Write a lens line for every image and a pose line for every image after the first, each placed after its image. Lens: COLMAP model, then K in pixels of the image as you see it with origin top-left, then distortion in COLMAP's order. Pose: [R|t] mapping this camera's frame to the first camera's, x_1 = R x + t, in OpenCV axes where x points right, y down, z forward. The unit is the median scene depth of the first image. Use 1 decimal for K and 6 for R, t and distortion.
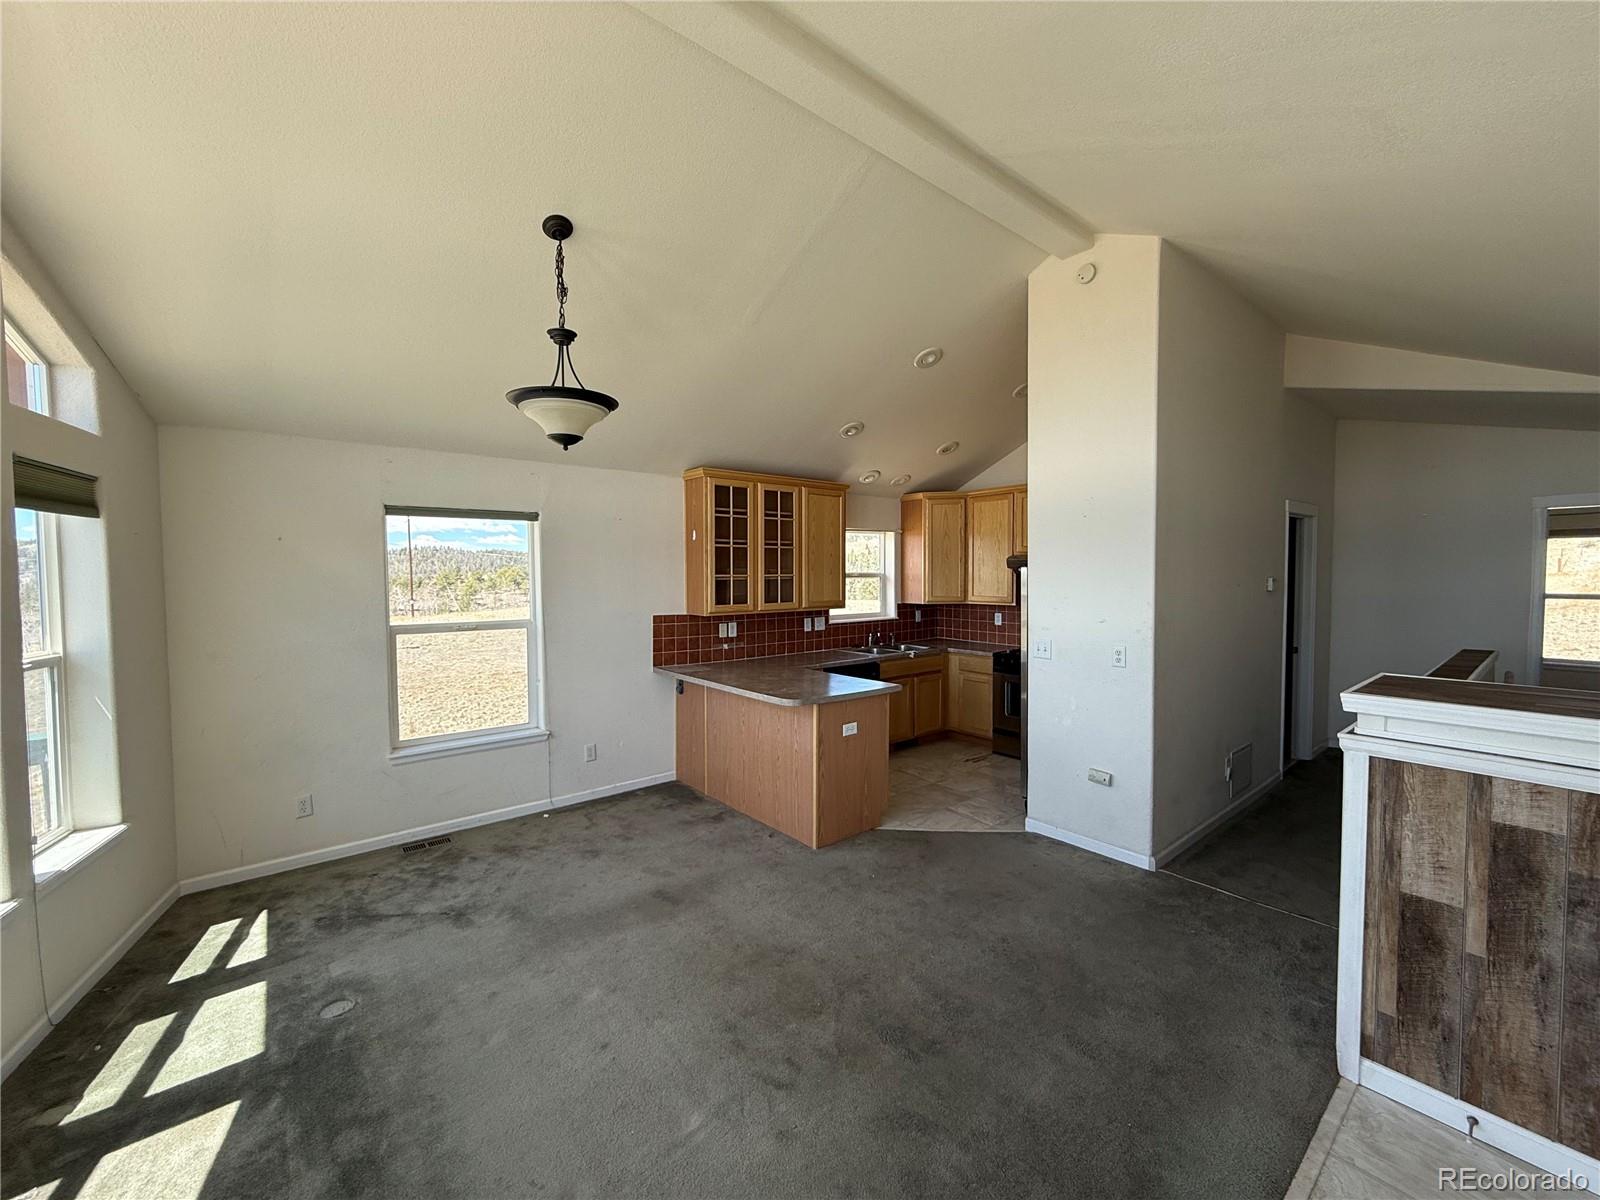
lens RADIAL K [[635.6, 0, 797.7], [0, 635.6, 598.5], [0, 0, 1]] dist [-0.002133, 0.000251]
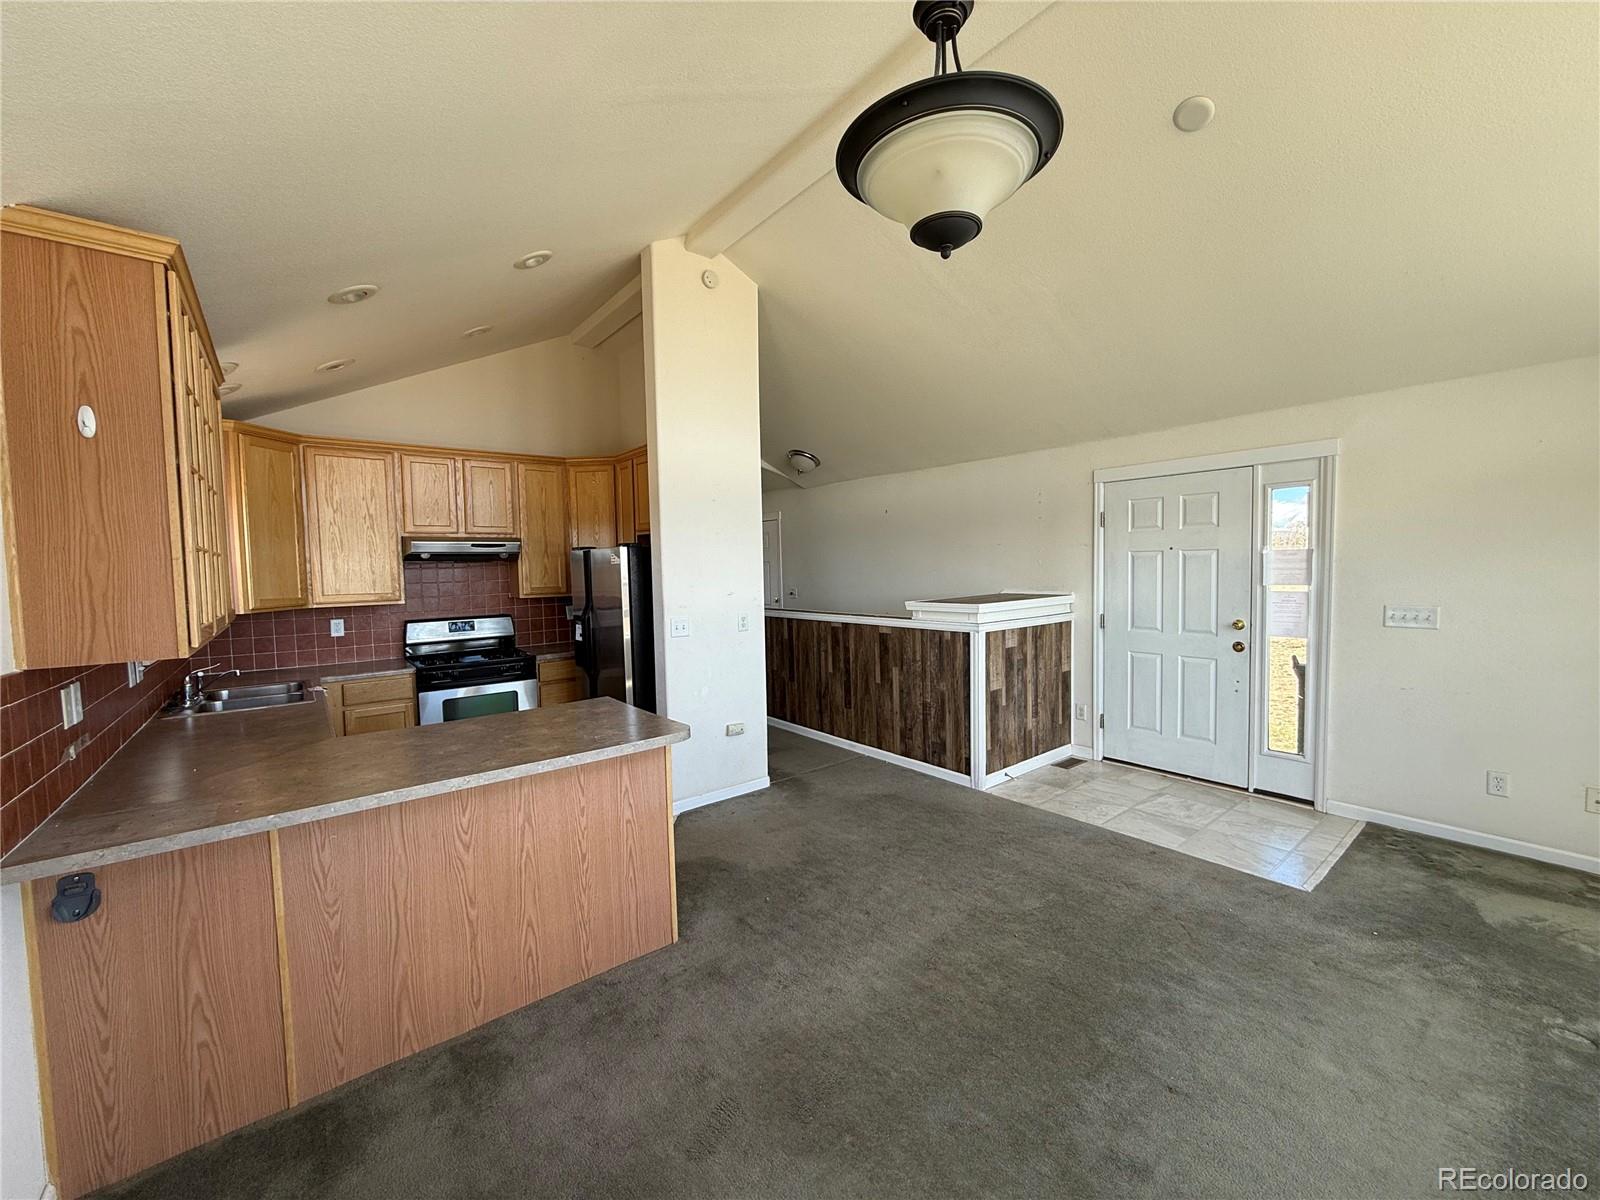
lens RADIAL K [[635.6, 0, 797.7], [0, 635.6, 598.5], [0, 0, 1]] dist [-0.002133, 0.000251]
pose [[0.011953, -0.046719, 0.998837, -0.733668], [0.061919, 0.997026, 0.045893, -0.000517], [-0.998010, 0.061298, 0.014810, 0.951682]]
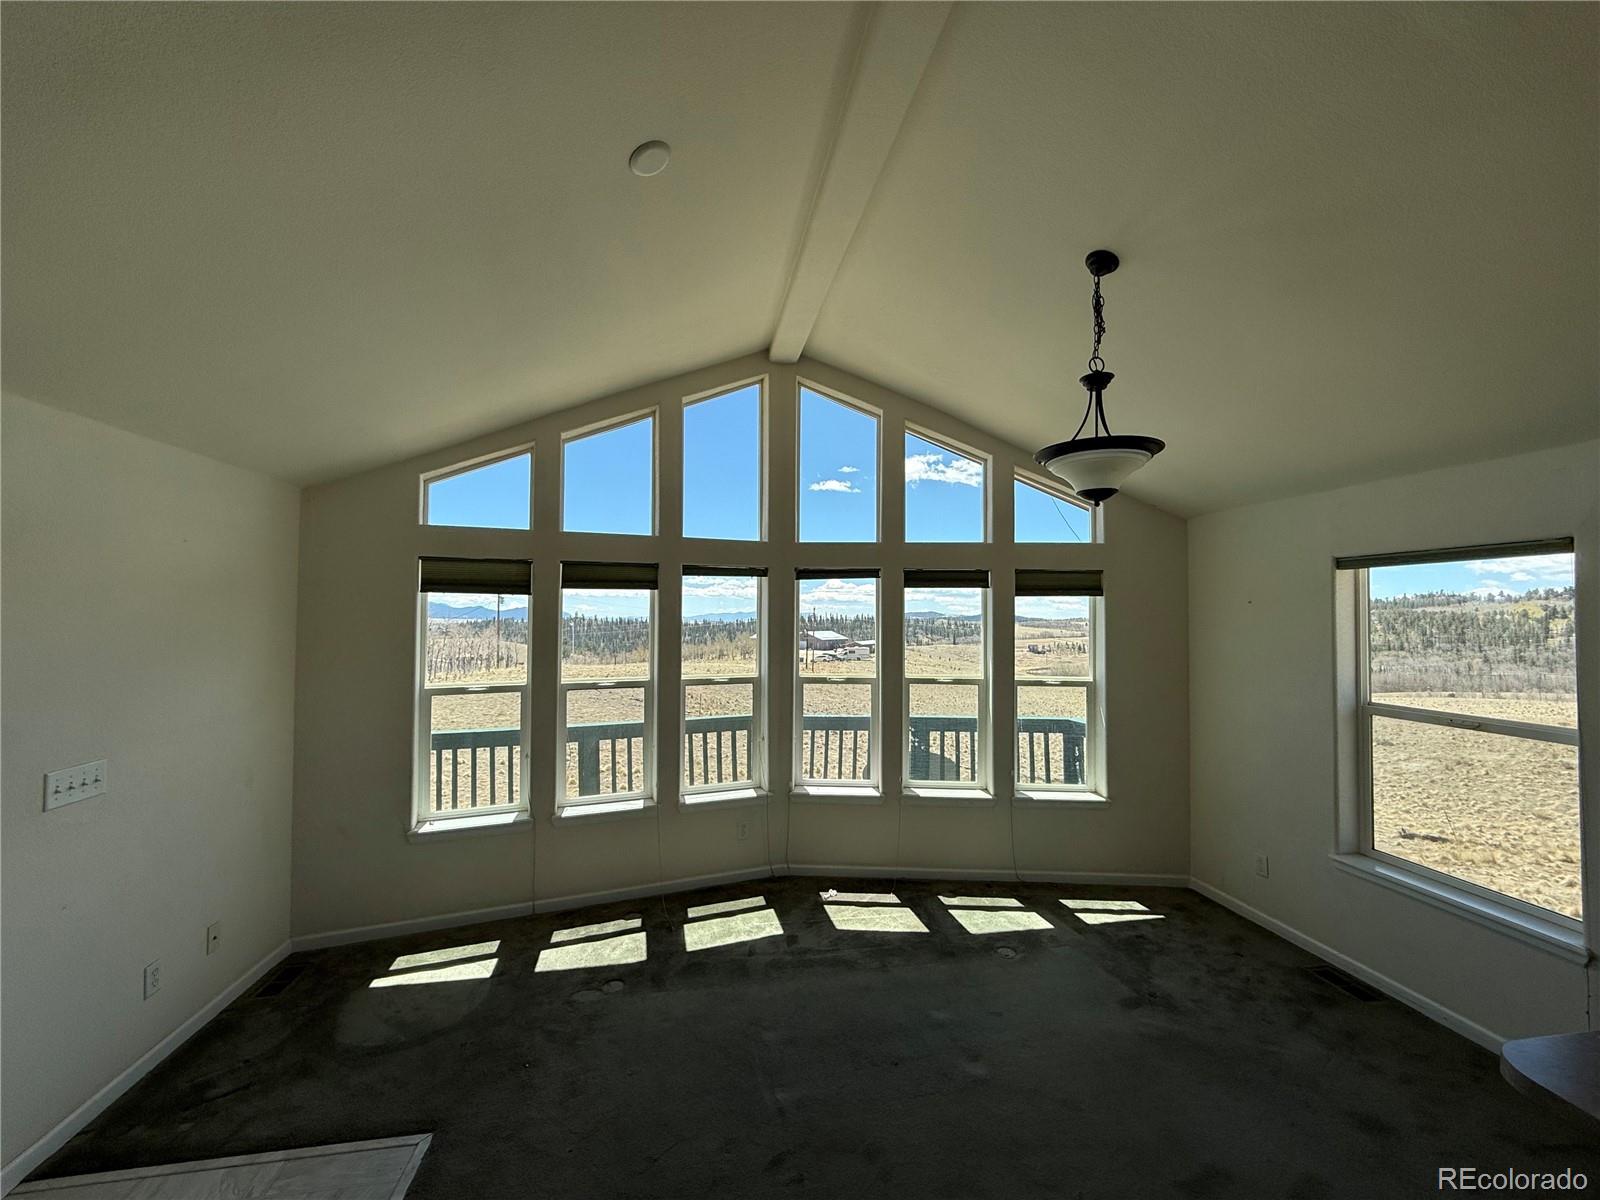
lens RADIAL K [[635.6, 0, 797.7], [0, 635.6, 598.5], [0, 0, 1]] dist [-0.002133, 0.000251]
pose [[-0.498680, -0.017598, -0.866607, 0.514329], [-0.035987, 0.999352, 0.000415, -0.077572], [0.866039, 0.031393, -0.498990, 0.919899]]
